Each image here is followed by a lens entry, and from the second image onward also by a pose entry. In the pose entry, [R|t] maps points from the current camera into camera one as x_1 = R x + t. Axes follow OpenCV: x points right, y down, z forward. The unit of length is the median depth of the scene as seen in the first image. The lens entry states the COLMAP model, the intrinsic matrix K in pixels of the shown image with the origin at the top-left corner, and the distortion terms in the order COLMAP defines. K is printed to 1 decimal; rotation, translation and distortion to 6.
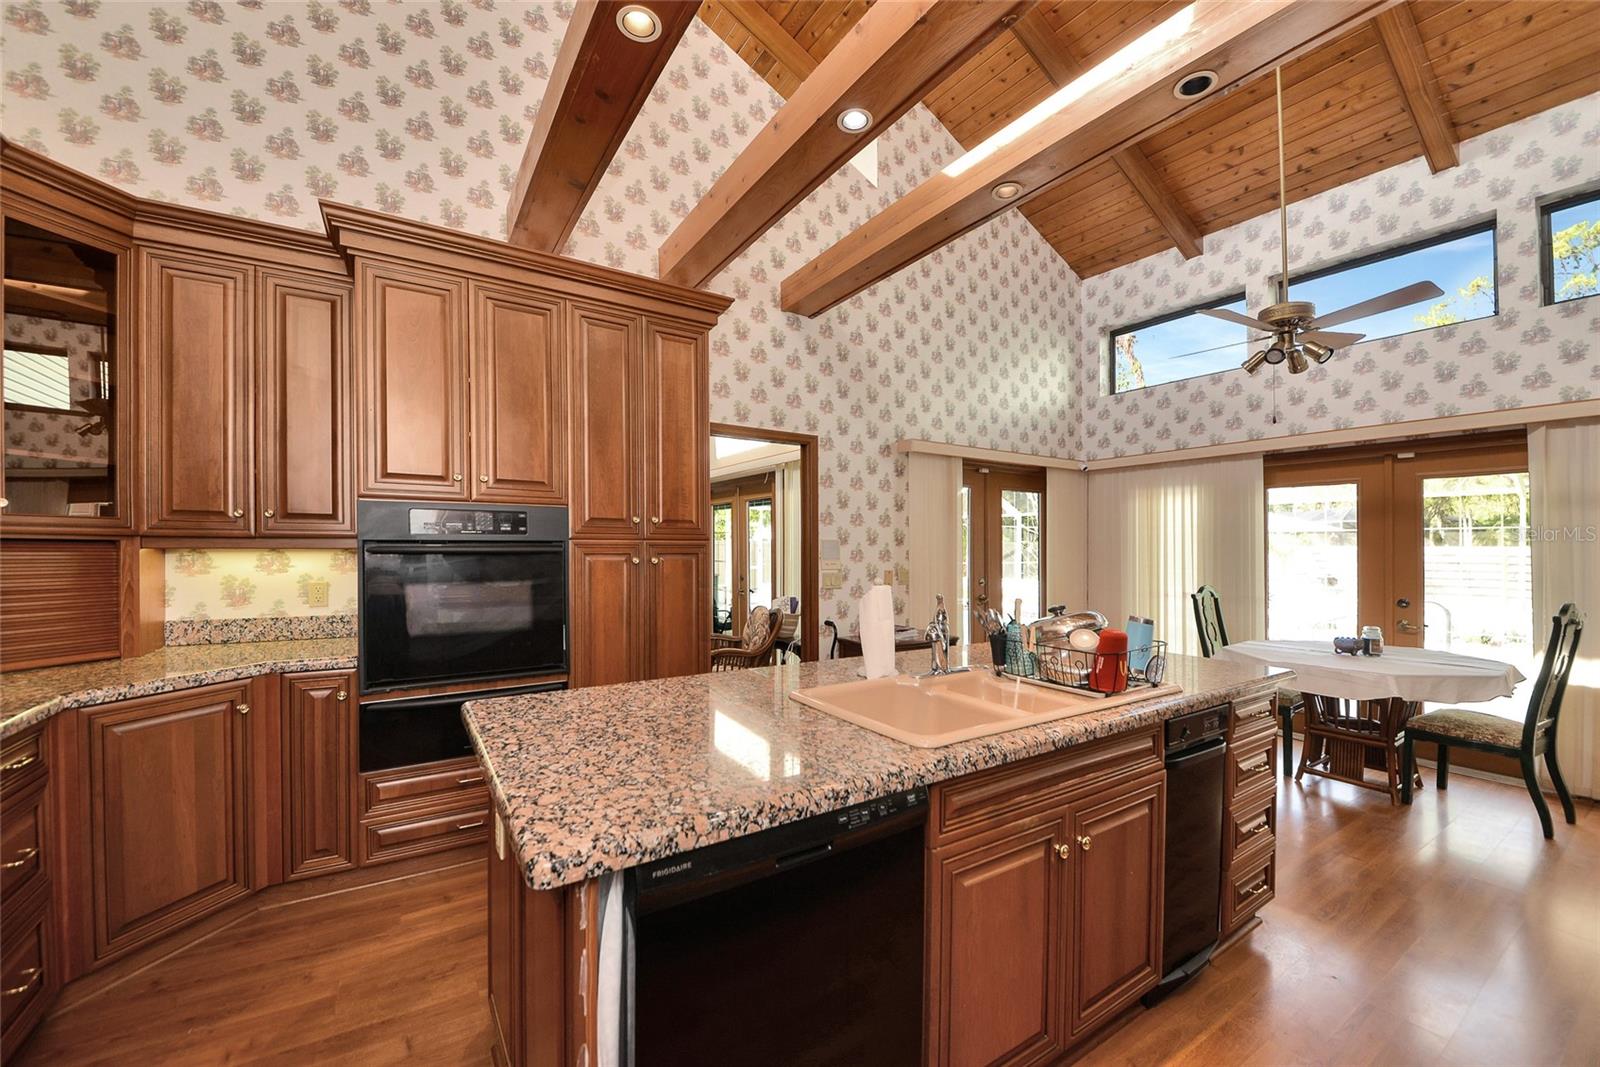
lens RADIAL K [[624.5, 0, 827.6], [0, 624.5, 555.7], [0, 0, 1]] dist [0.011649, -0.017506]
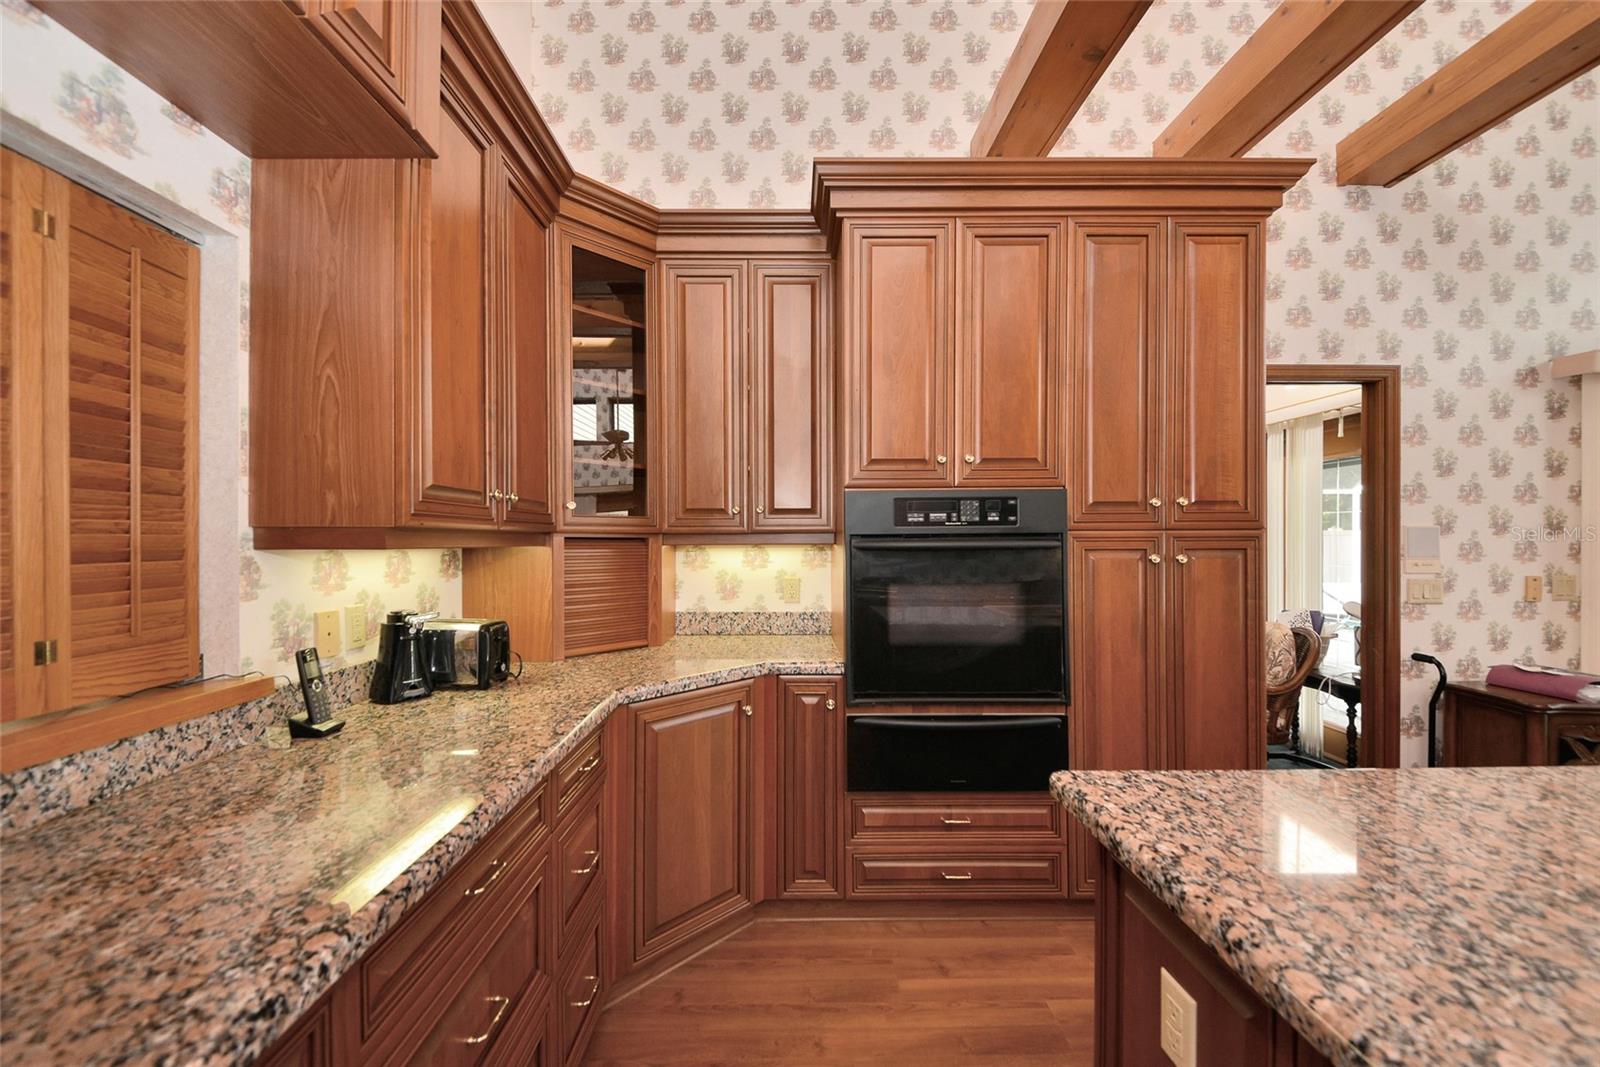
lens RADIAL K [[649.4, 0, 803.3], [0, 649.4, 547.5], [0, 0, 1]] dist [-0.007985, -0.000248]
pose [[0.837132, -0.002168, -0.546997, -0.258180], [0.000232, 0.999993, -0.003608, -0.003009], [0.547001, 0.002894, 0.837127, 0.164079]]
